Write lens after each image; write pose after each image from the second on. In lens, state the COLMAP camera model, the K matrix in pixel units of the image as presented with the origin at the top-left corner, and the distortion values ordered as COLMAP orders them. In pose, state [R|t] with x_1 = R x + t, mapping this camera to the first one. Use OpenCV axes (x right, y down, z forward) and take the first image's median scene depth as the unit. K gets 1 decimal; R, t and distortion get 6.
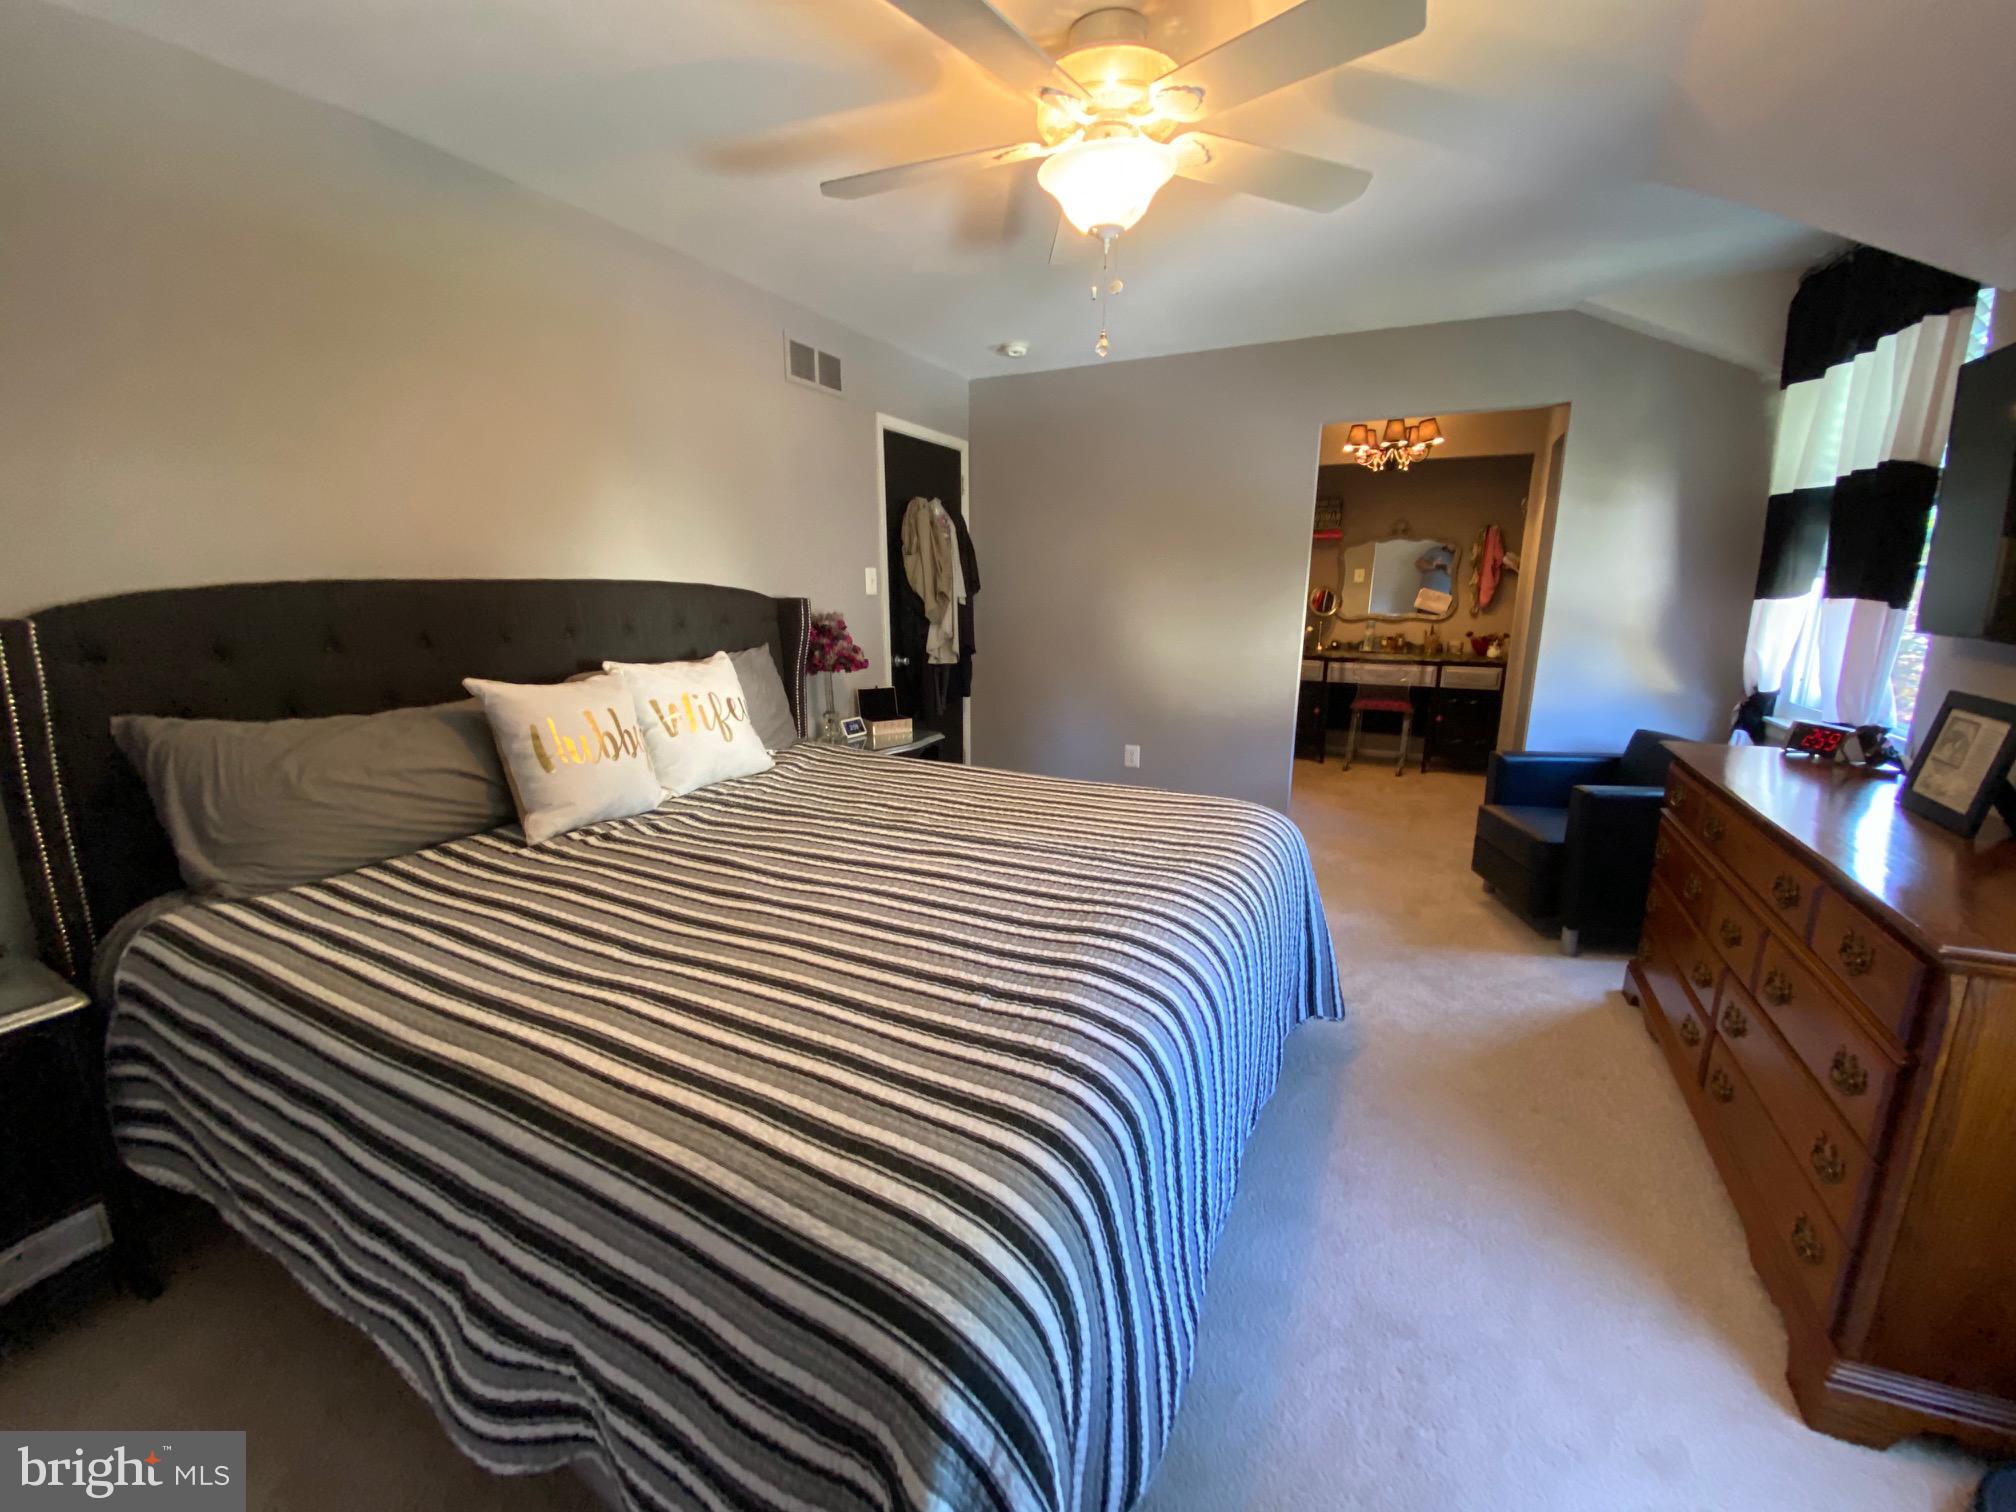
lens RADIAL K [[809.2, 0, 997.7], [0, 809.2, 756.5], [0, 0, 1]] dist [0.005308, -0.012023]
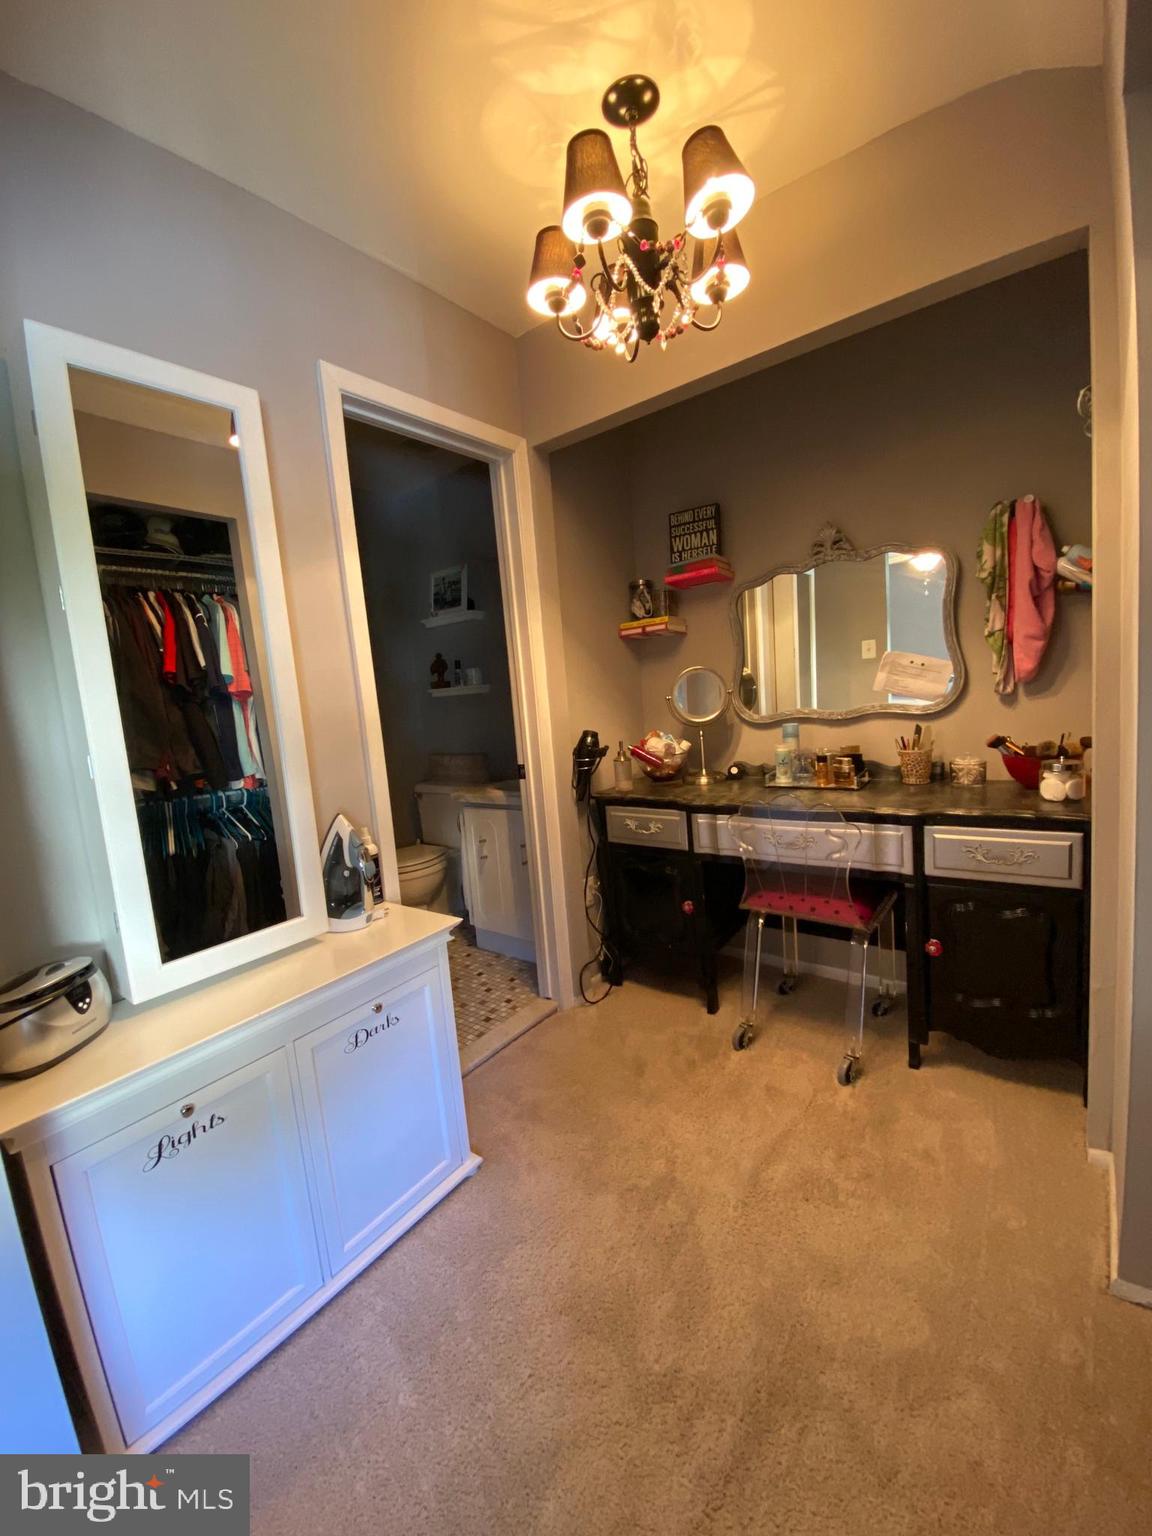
lens RADIAL K [[616.5, 0, 572.0], [0, 616.5, 755.9], [0, 0, 1]] dist [0.005308, -0.012023]
pose [[0.978364, -0.056739, -0.198959, 0.749504], [0.034031, 0.992695, -0.115753, -0.199841], [0.204073, 0.106477, 0.973148, 1.112492]]
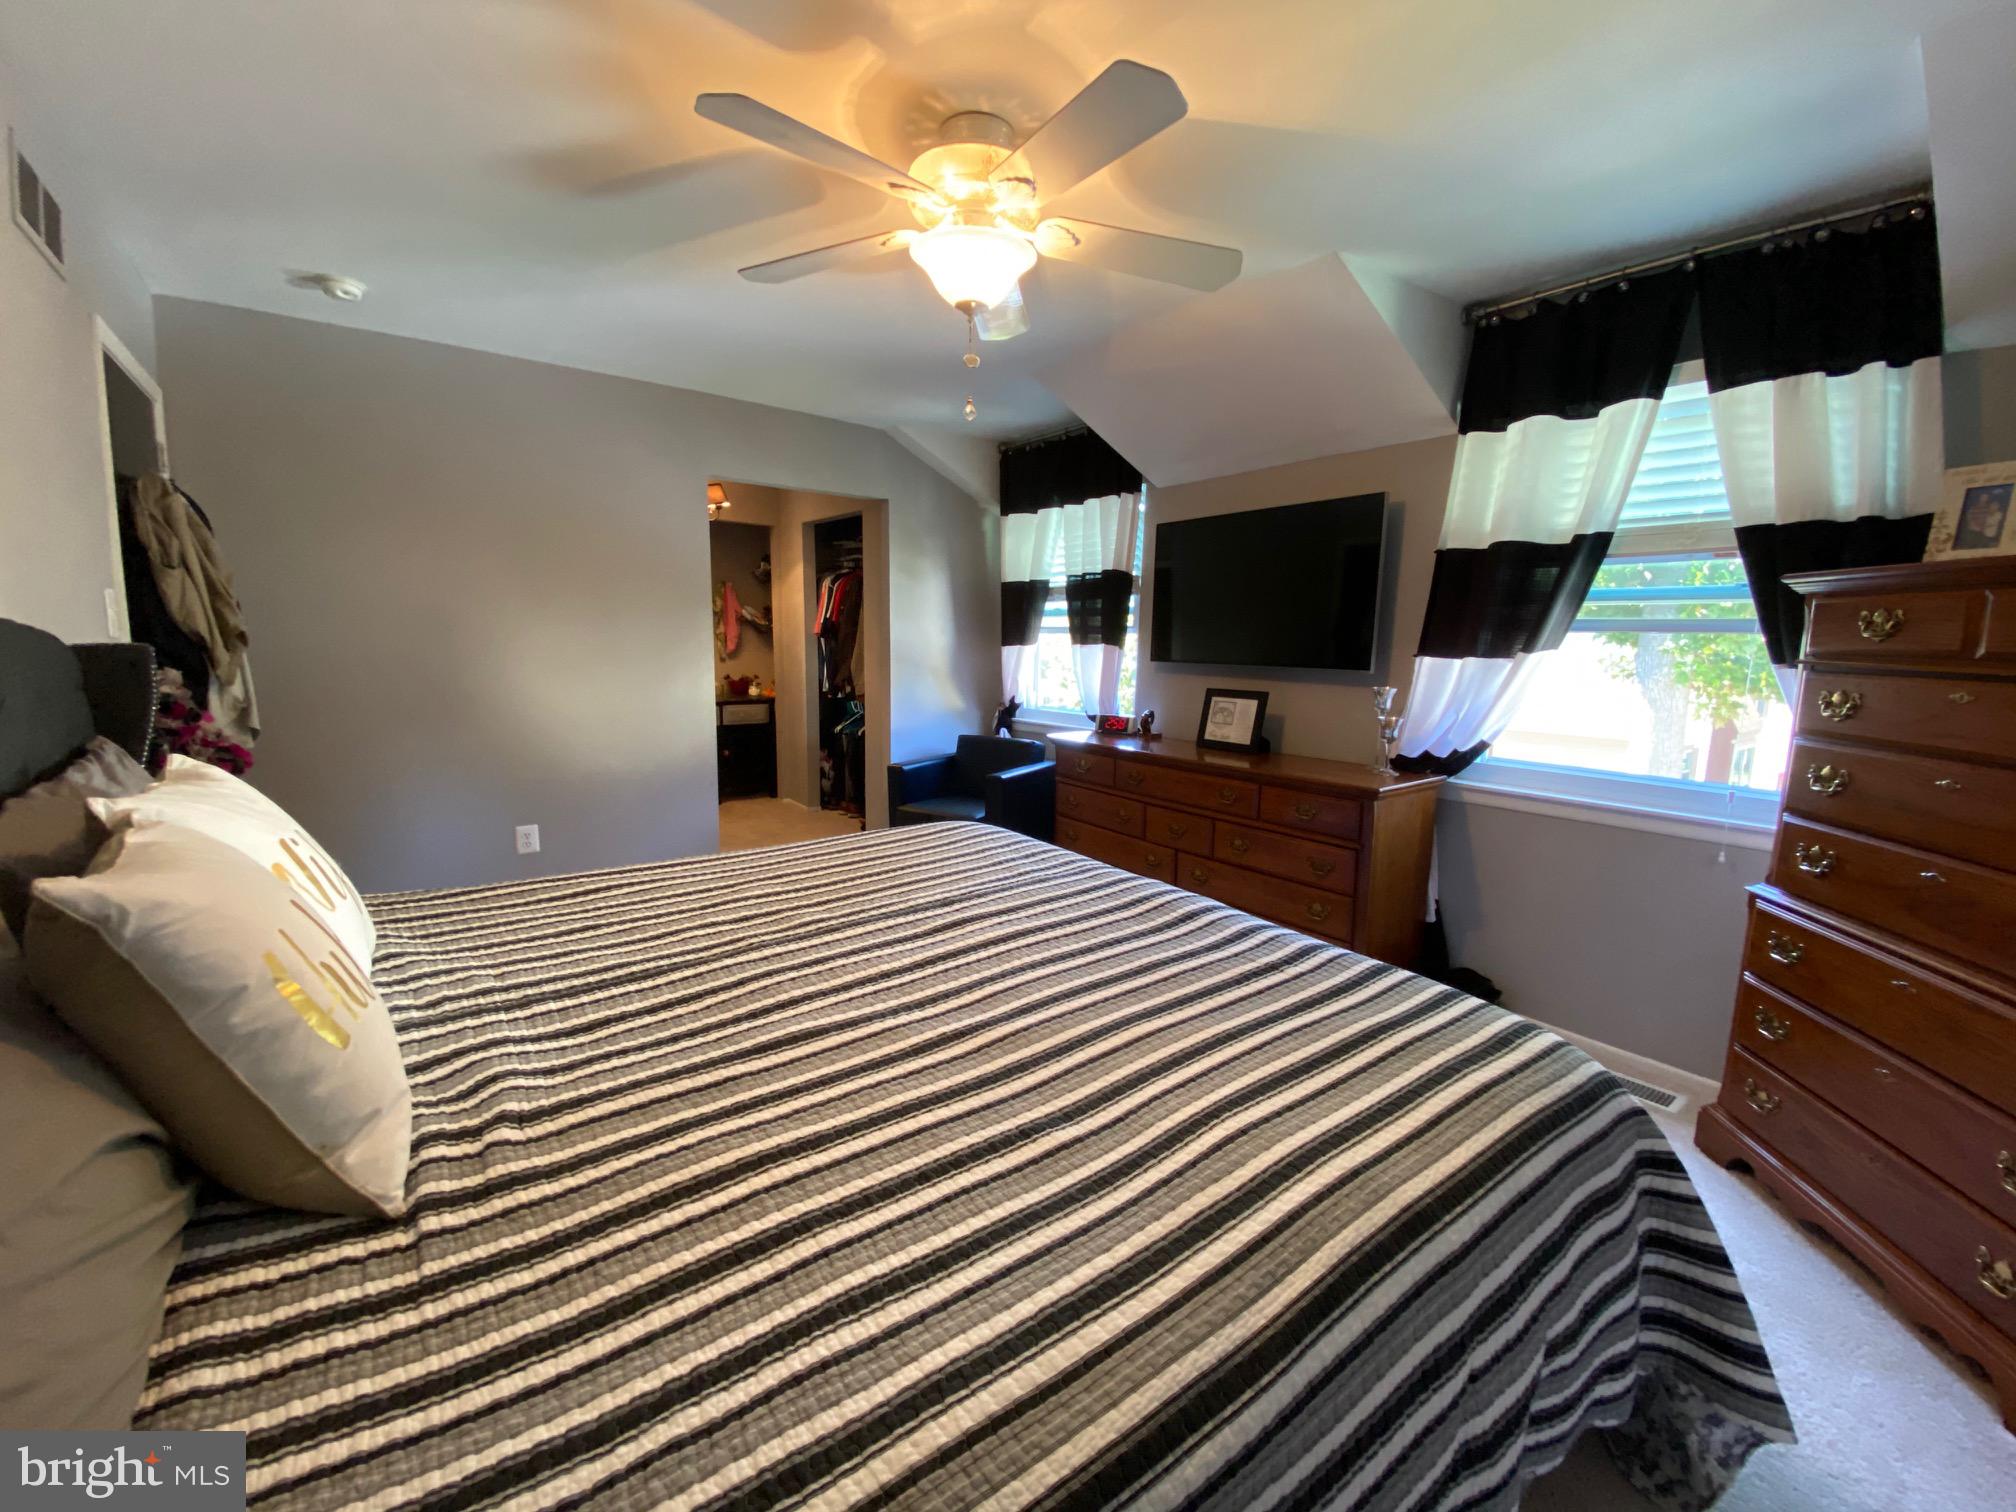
lens RADIAL K [[809.2, 0, 1011.8], [0, 809.2, 757.2], [0, 0, 1]] dist [0.005308, -0.012023]
pose [[0.433390, -0.124224, 0.892604, -0.462545], [0.173807, 0.983381, 0.052469, -0.055787], [-0.884287, 0.132401, 0.447779, 0.288100]]
